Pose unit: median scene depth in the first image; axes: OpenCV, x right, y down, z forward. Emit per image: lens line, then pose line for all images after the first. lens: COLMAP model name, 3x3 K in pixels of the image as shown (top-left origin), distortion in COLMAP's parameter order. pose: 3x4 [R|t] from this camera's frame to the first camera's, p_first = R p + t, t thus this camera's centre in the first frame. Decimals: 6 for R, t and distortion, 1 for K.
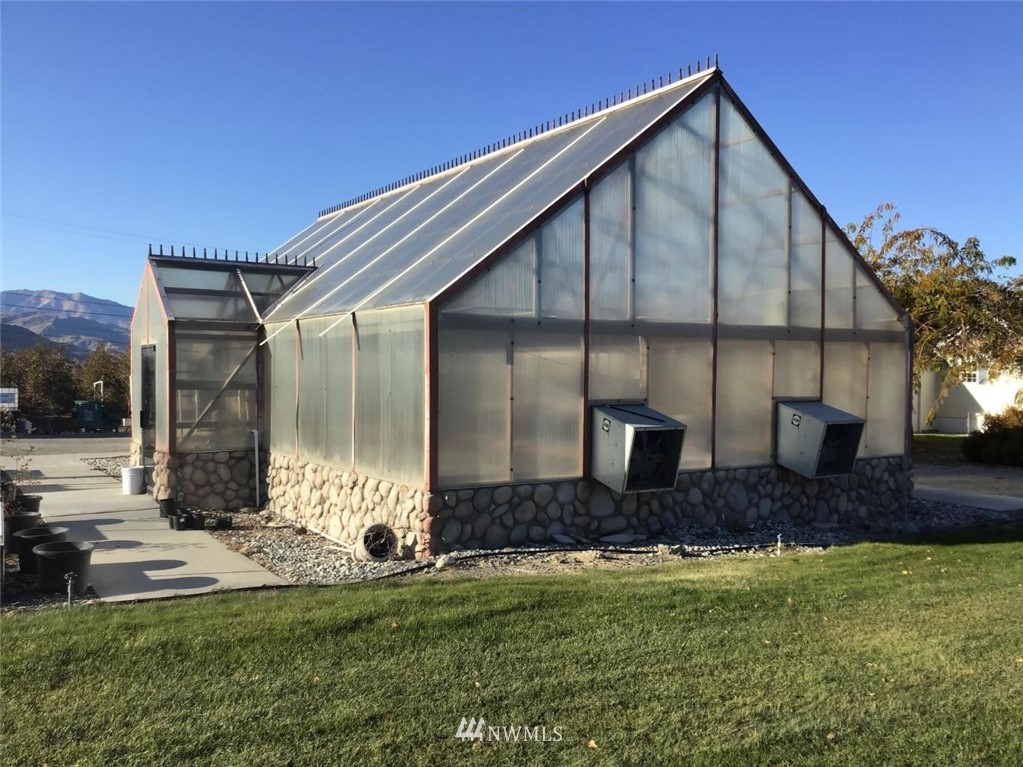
lens RADIAL K [[915.2, 0, 508.7], [0, 915.2, 383.0], [0, 0, 1]] dist [0.103382, -0.184158]
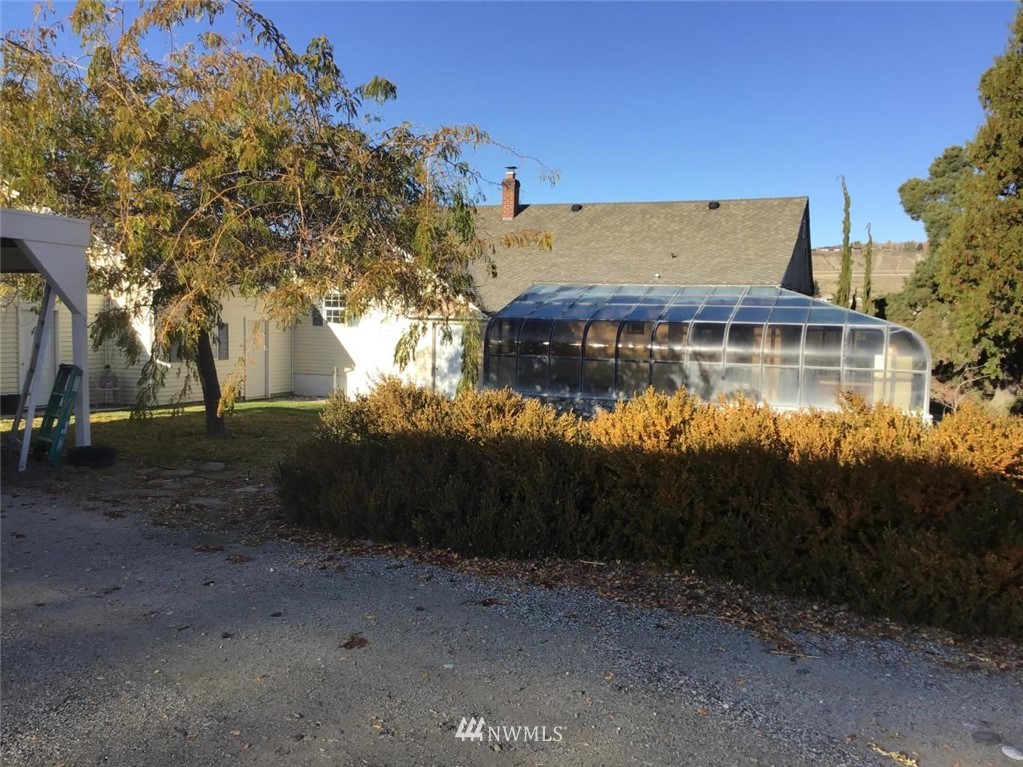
lens RADIAL K [[915.2, 0, 510.3], [0, 915.2, 384.6], [0, 0, 1]] dist [0.103382, -0.184158]
pose [[0.810309, -0.030451, 0.585211, 0.277947], [-0.007235, 0.998053, 0.061950, 0.002075], [-0.585958, -0.054432, 0.808511, 0.512461]]
